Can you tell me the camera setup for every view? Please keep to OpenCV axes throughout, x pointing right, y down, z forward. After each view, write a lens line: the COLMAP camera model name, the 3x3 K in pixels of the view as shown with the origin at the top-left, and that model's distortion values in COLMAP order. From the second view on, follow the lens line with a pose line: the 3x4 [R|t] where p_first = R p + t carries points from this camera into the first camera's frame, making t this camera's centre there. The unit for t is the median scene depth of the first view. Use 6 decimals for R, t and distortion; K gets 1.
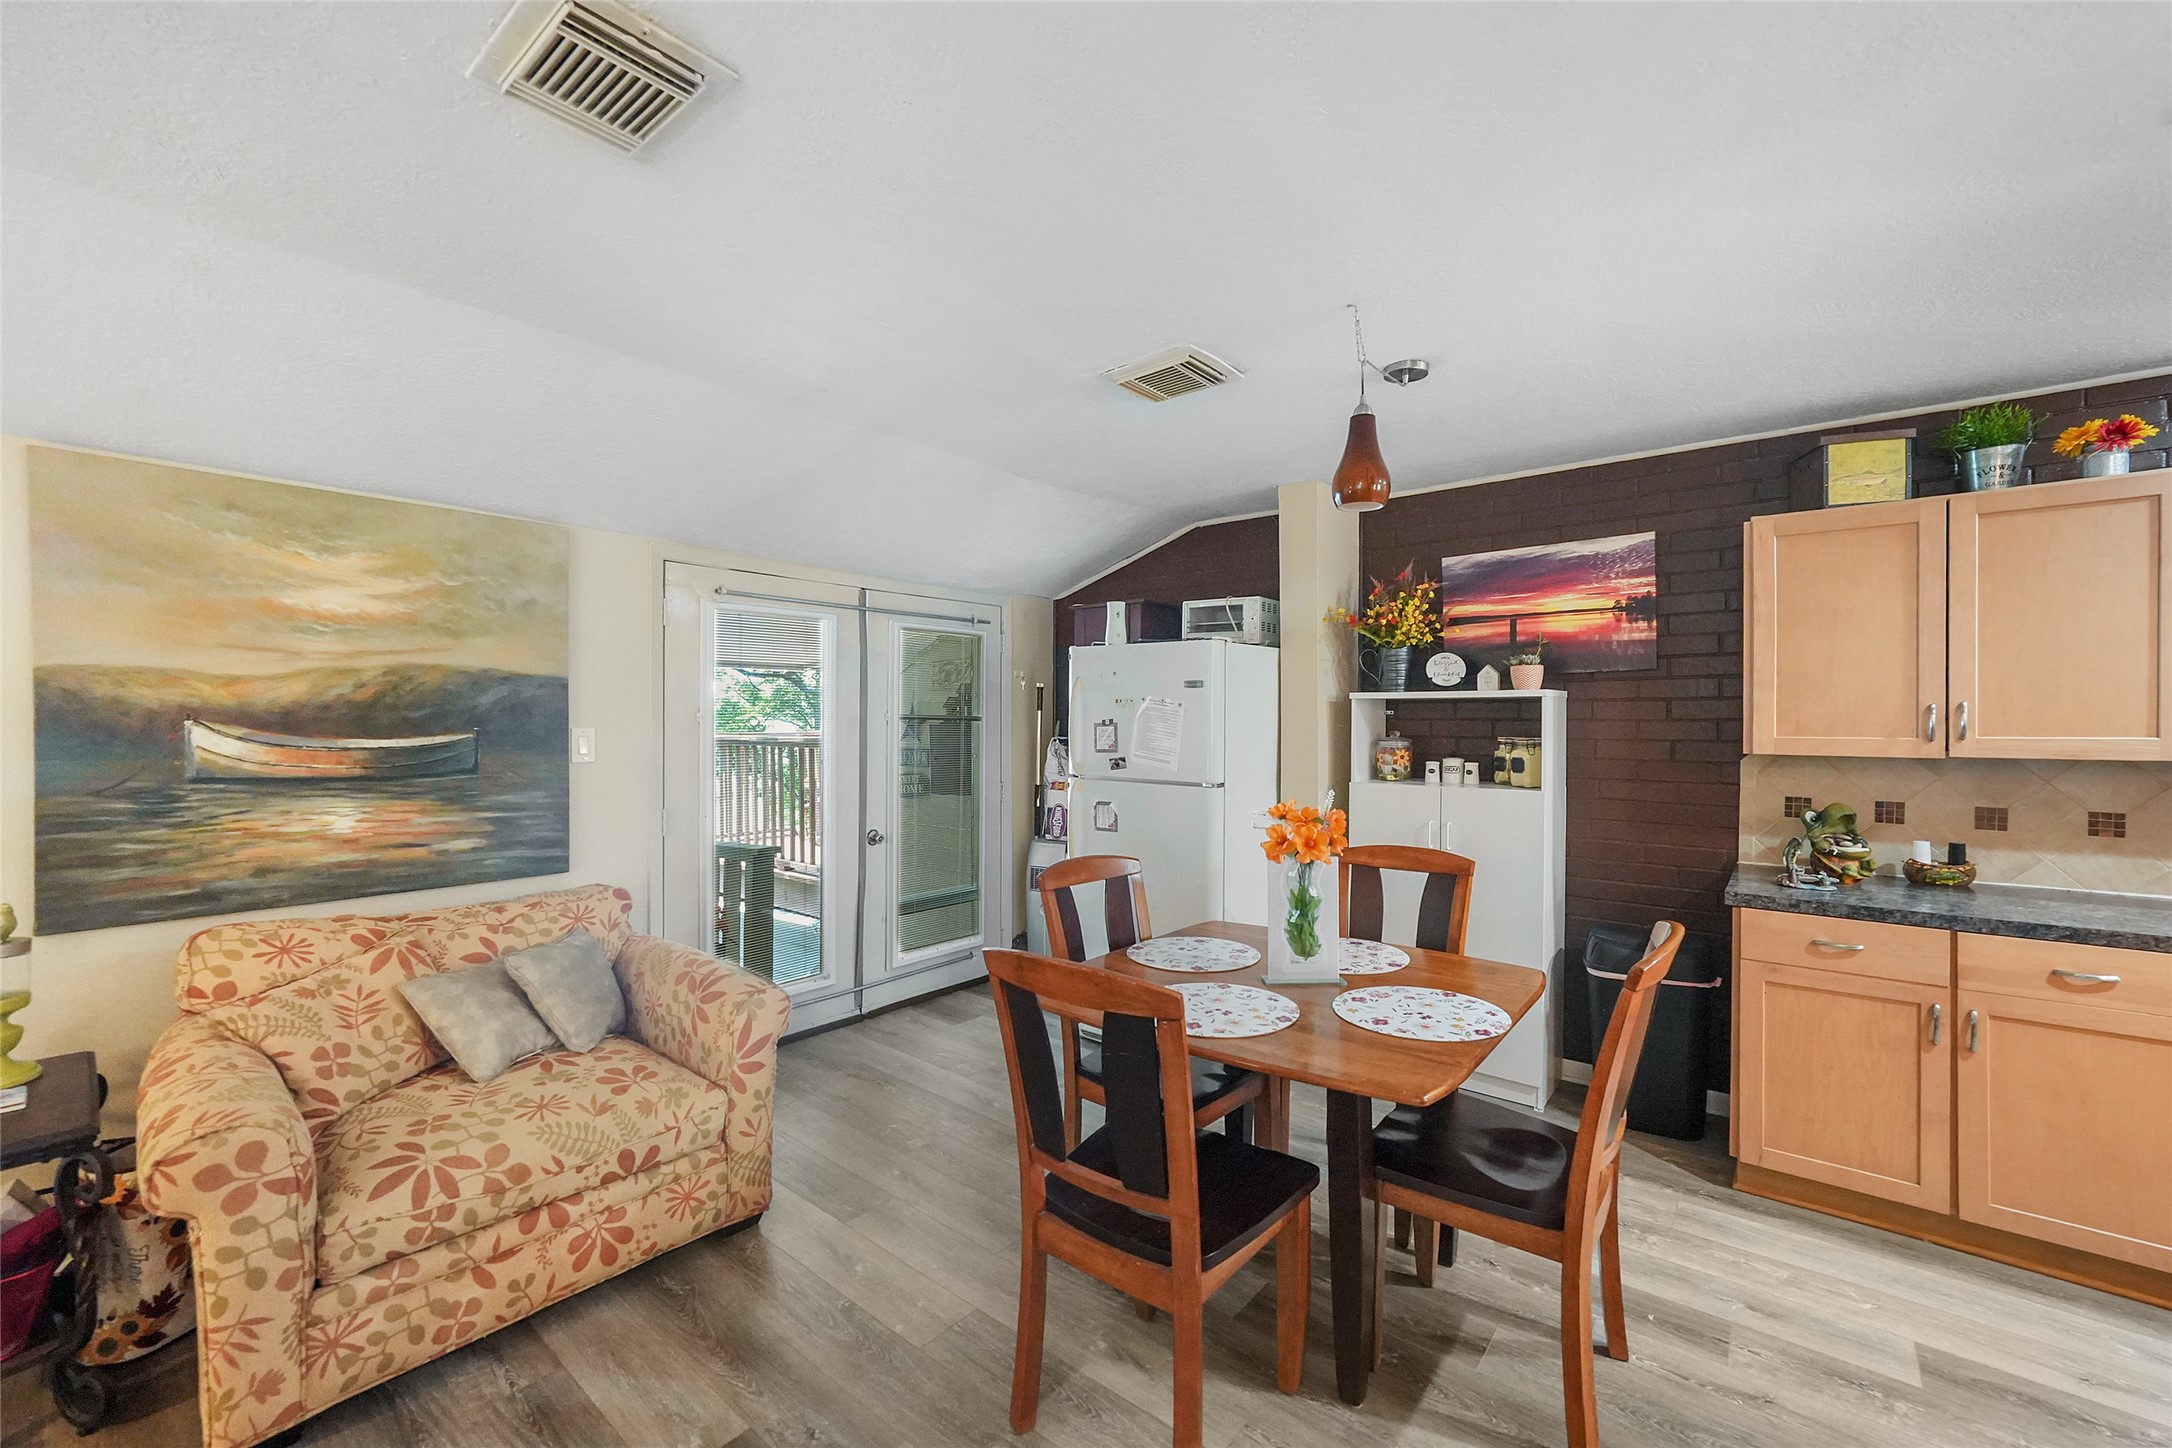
lens RADIAL K [[872.5, 0, 1086.0], [0, 872.5, 724.0], [0, 0, 1]] dist [-0.018762, 0.006422]
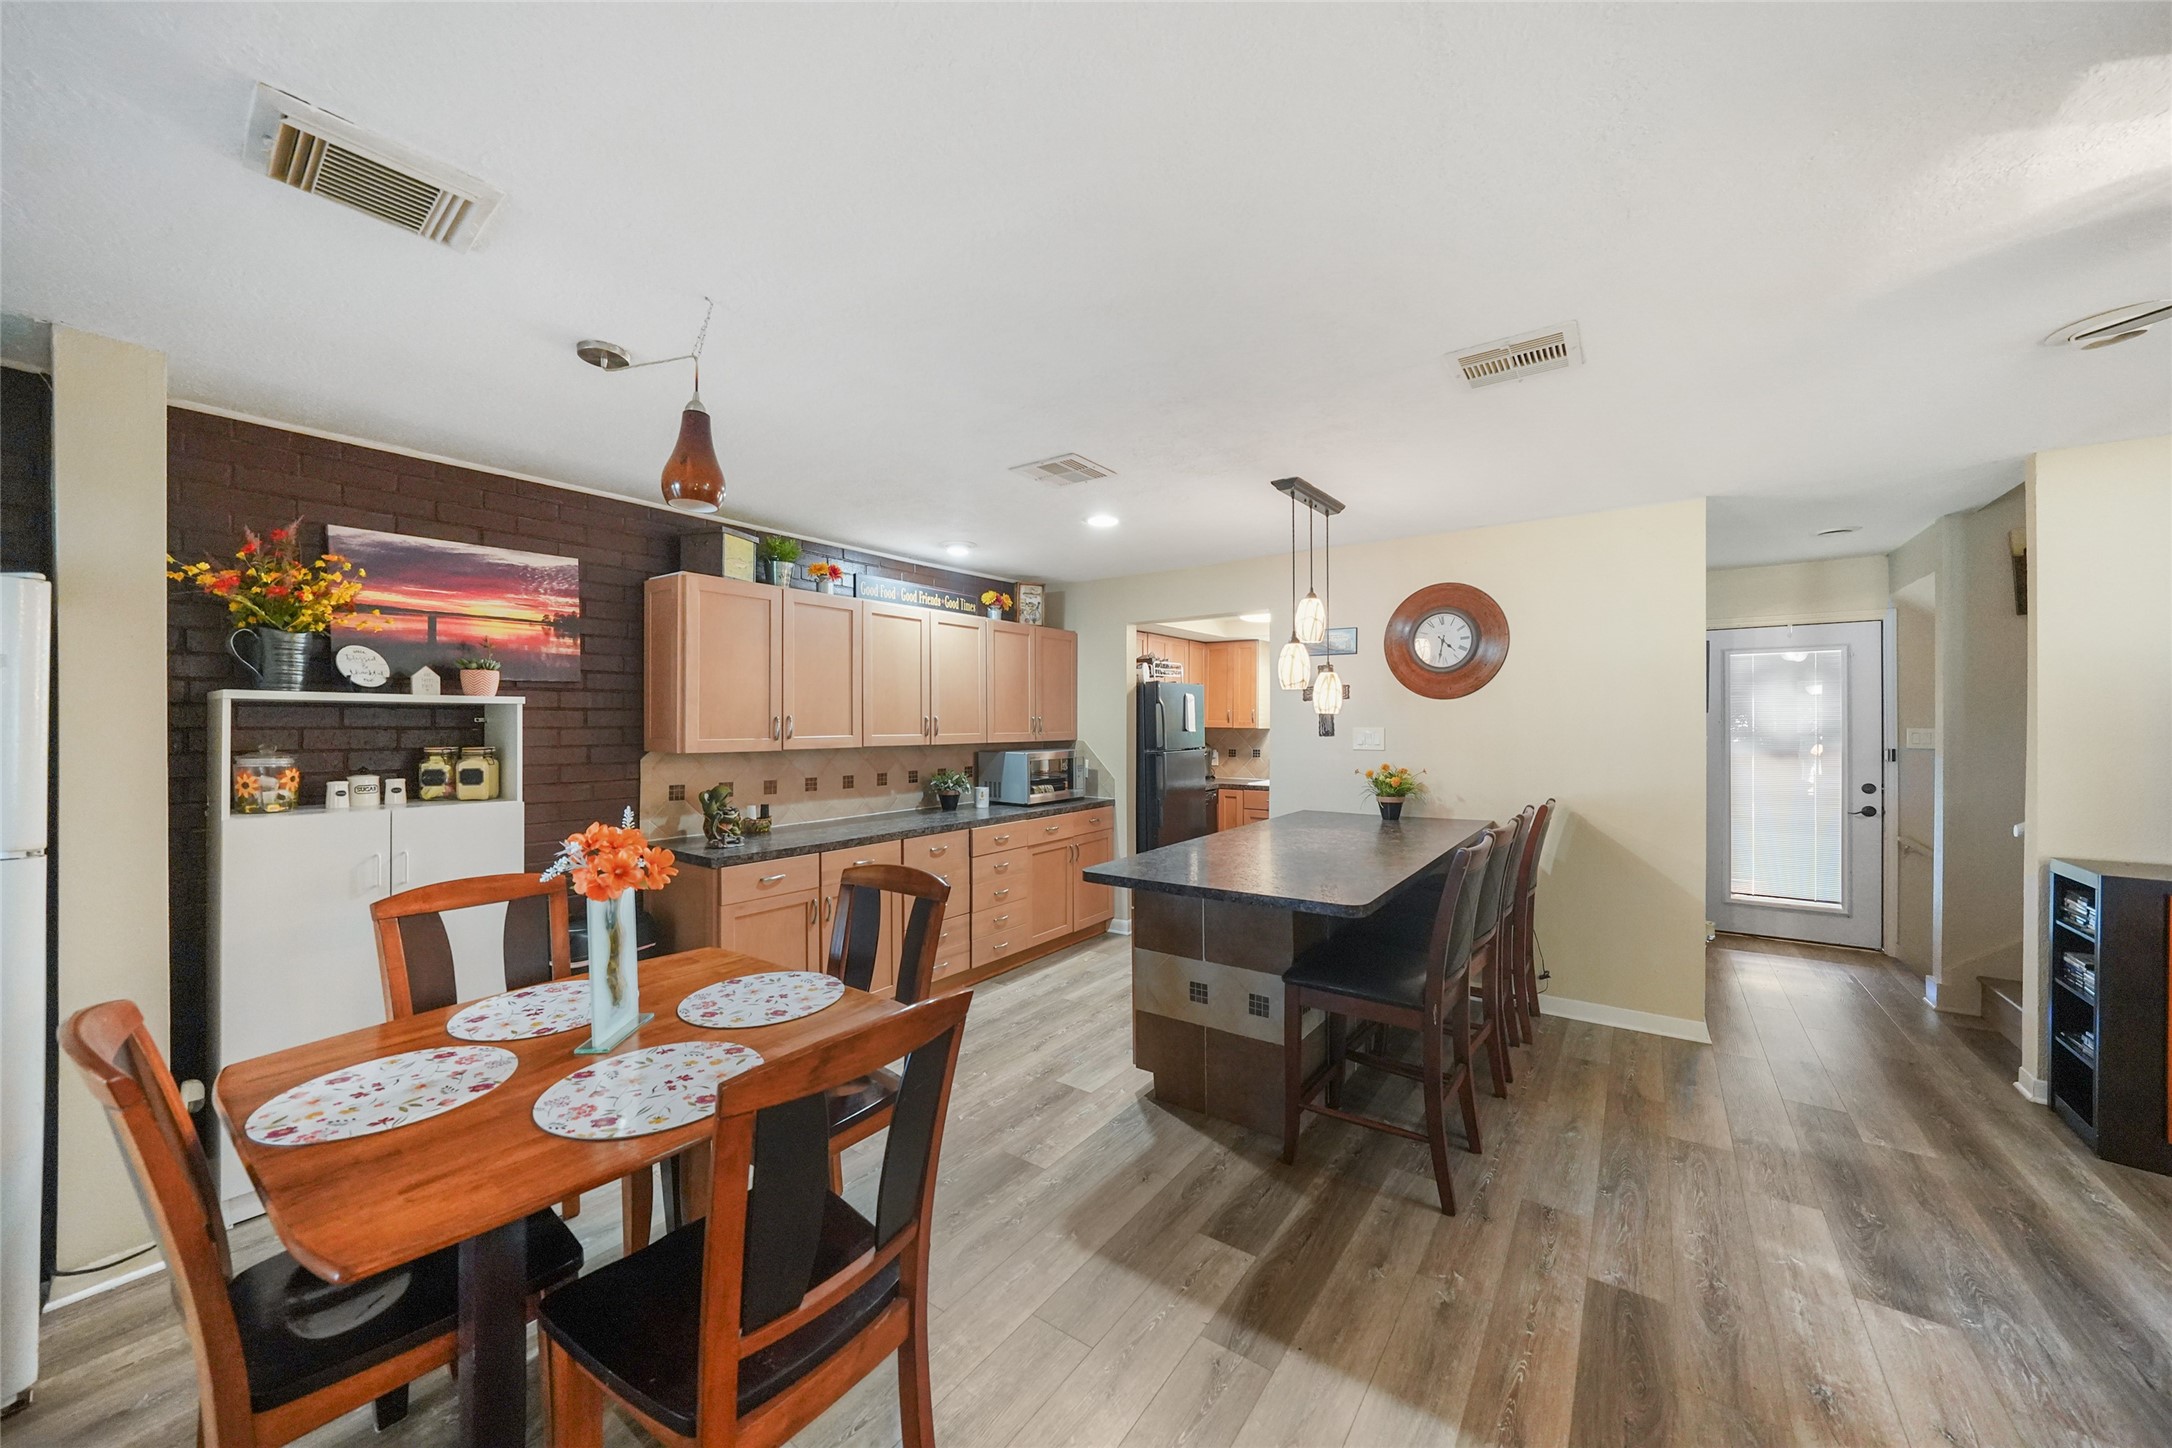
lens RADIAL K [[775.5, 0, 1086.0], [0, 775.5, 724.0], [0, 0, 1]] dist [-0.026804, 0.004985]
pose [[-0.057945, 0.002219, 0.998317, -0.489952], [0.009874, 0.999950, -0.001650, -0.001744], [-0.998271, 0.009762, -0.057964, 0.540751]]
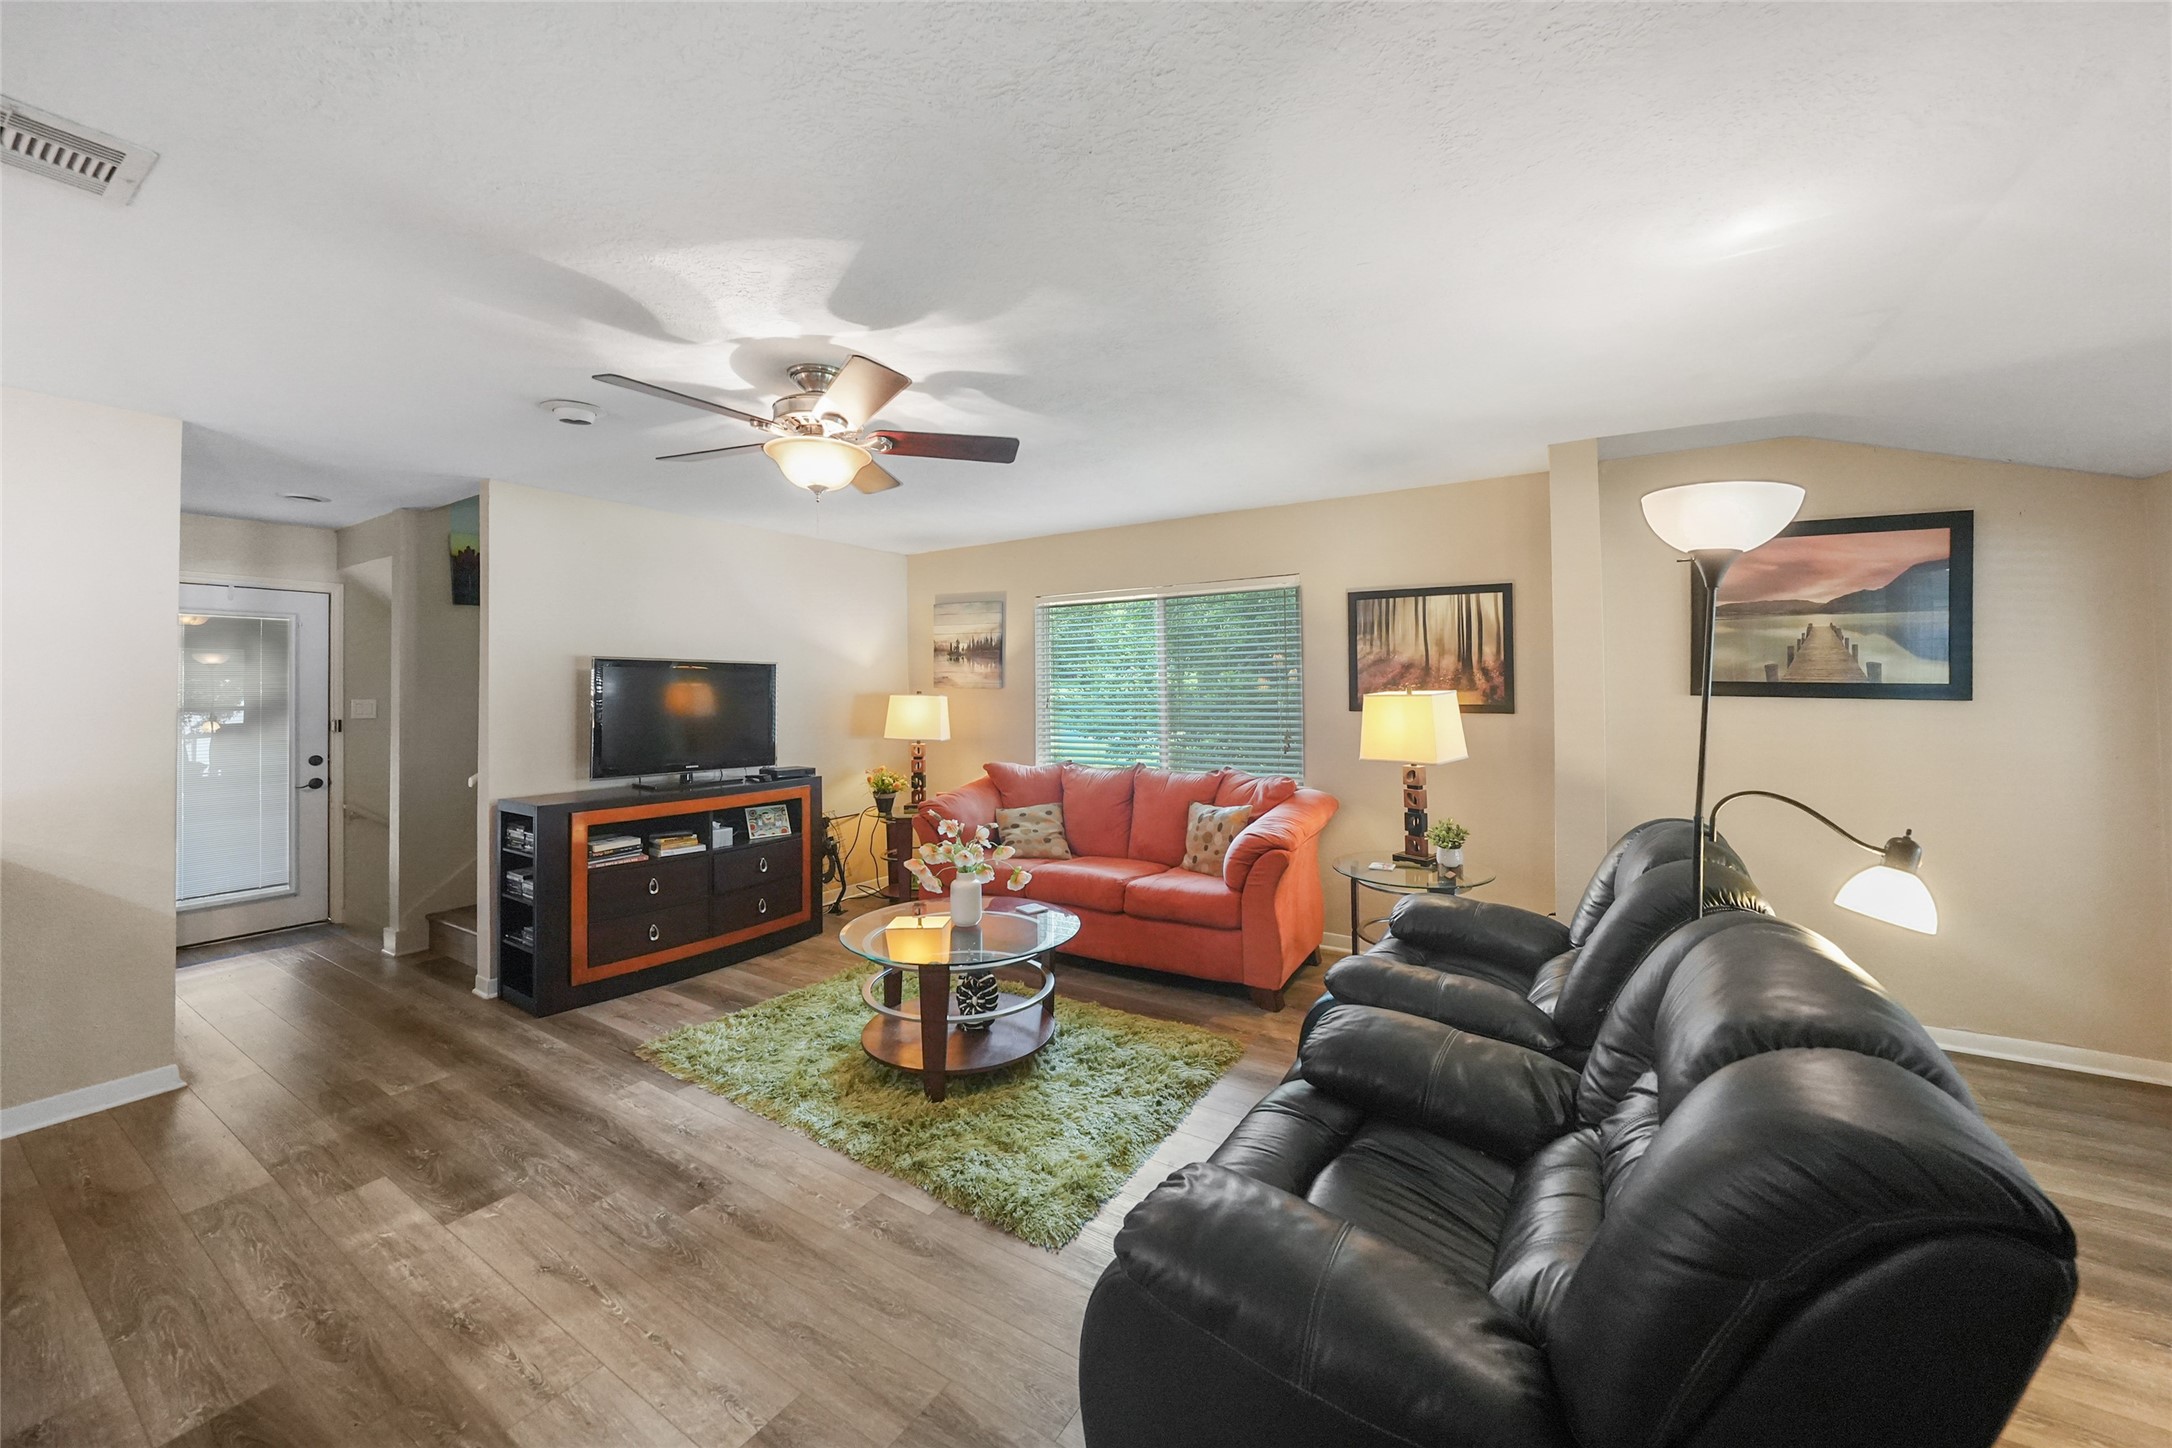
lens RADIAL K [[792.7, 0, 1086.3], [0, 792.7, 675.8], [0, 0, 1]] dist [0.000330, 0.000177]
pose [[-0.992084, 0.007983, -0.125319, -0.370696], [0.008955, 0.999934, -0.007191, -0.003351], [0.125253, -0.008256, -0.992090, 0.672310]]
